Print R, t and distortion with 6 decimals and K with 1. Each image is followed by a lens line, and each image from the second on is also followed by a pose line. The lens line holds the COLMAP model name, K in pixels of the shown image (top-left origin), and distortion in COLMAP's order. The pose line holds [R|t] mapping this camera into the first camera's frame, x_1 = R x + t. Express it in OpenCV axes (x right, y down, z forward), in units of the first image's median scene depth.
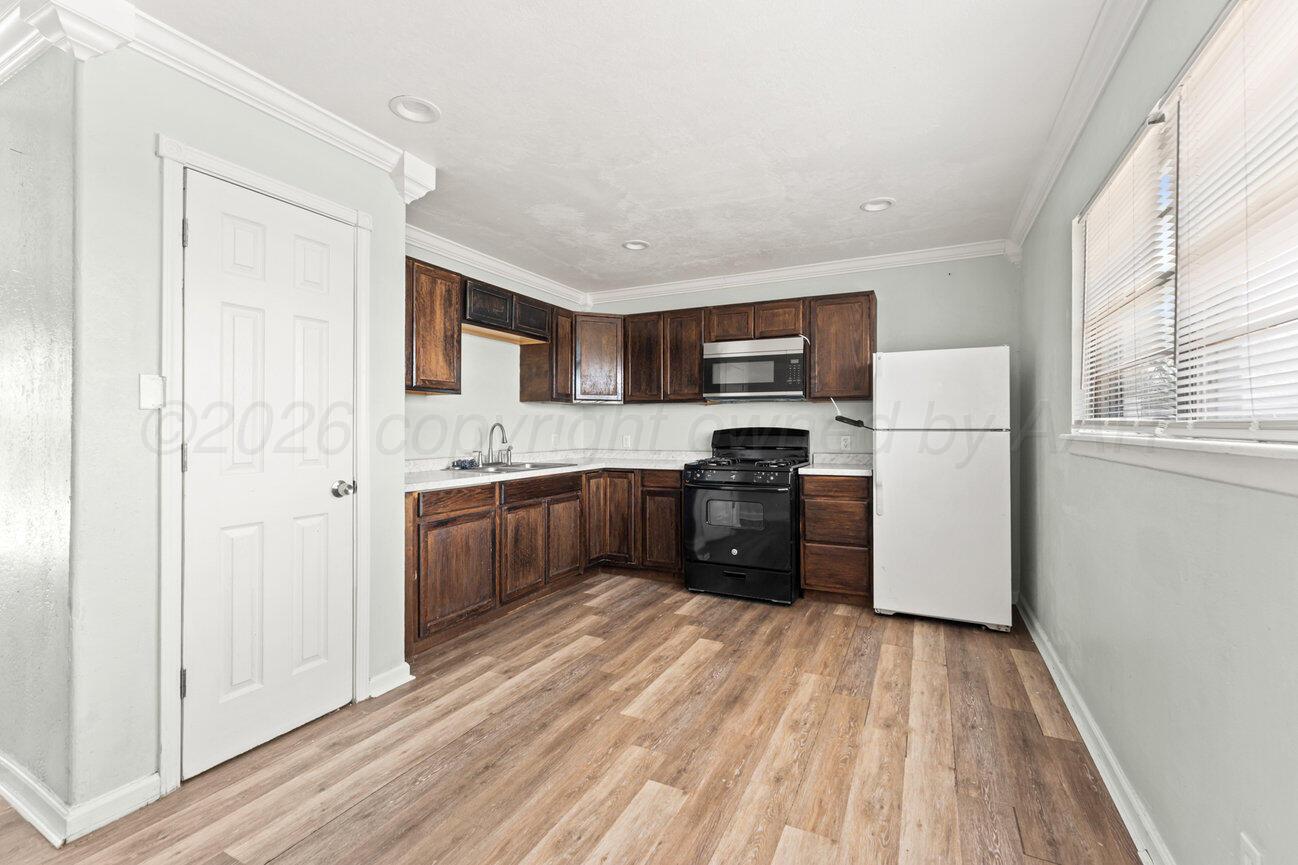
lens RADIAL K [[560.2, 0, 648.5], [0, 560.2, 418.2], [0, 0, 1]] dist [0.000816, 0.000638]
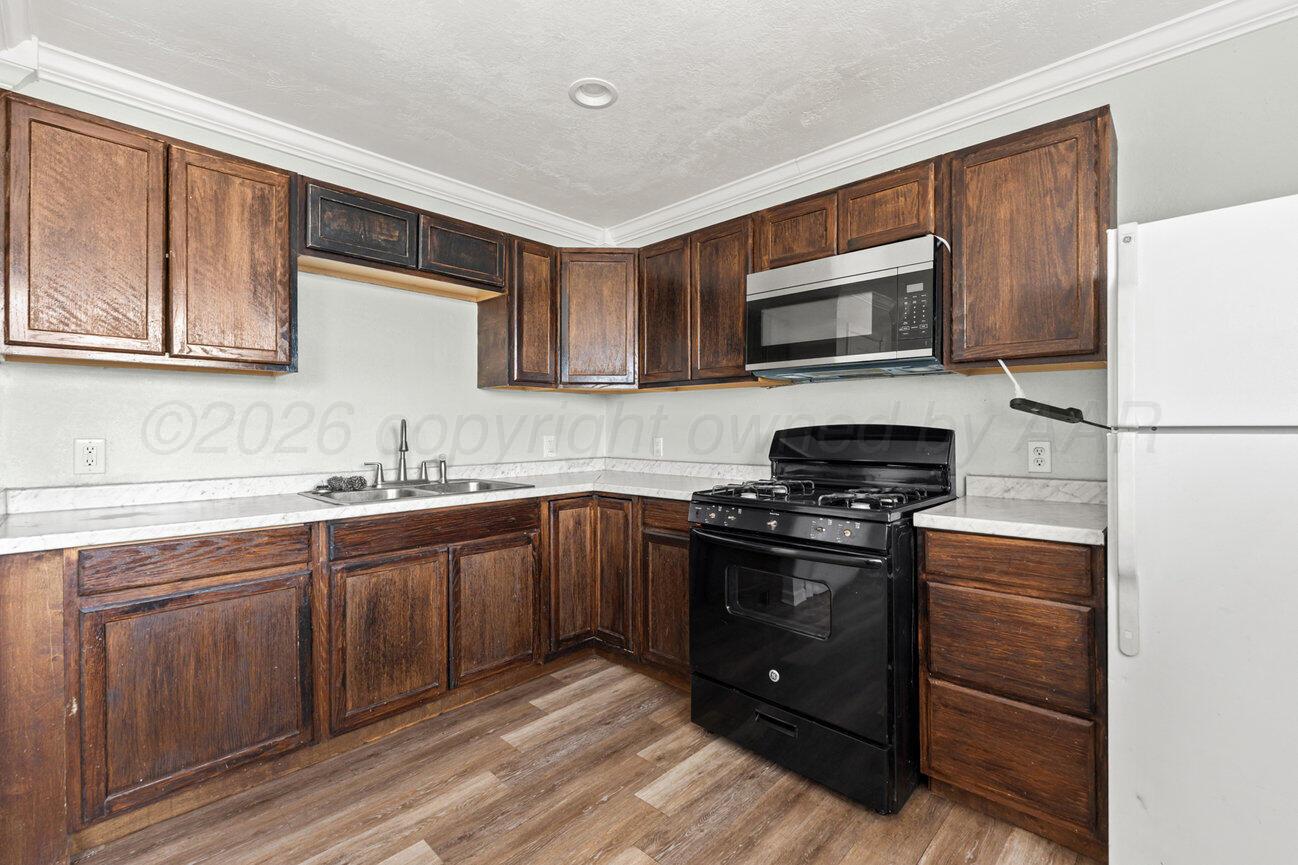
lens RADIAL K [[576.8, 0, 642.2], [0, 576.8, 423.7], [0, 0, 1]] dist [0.000742, 0.000141]
pose [[0.955938, -0.004905, -0.293527, 0.208926], [0.008090, 0.999921, 0.009637, 0.010822], [0.293456, -0.011587, 0.955902, 0.520607]]
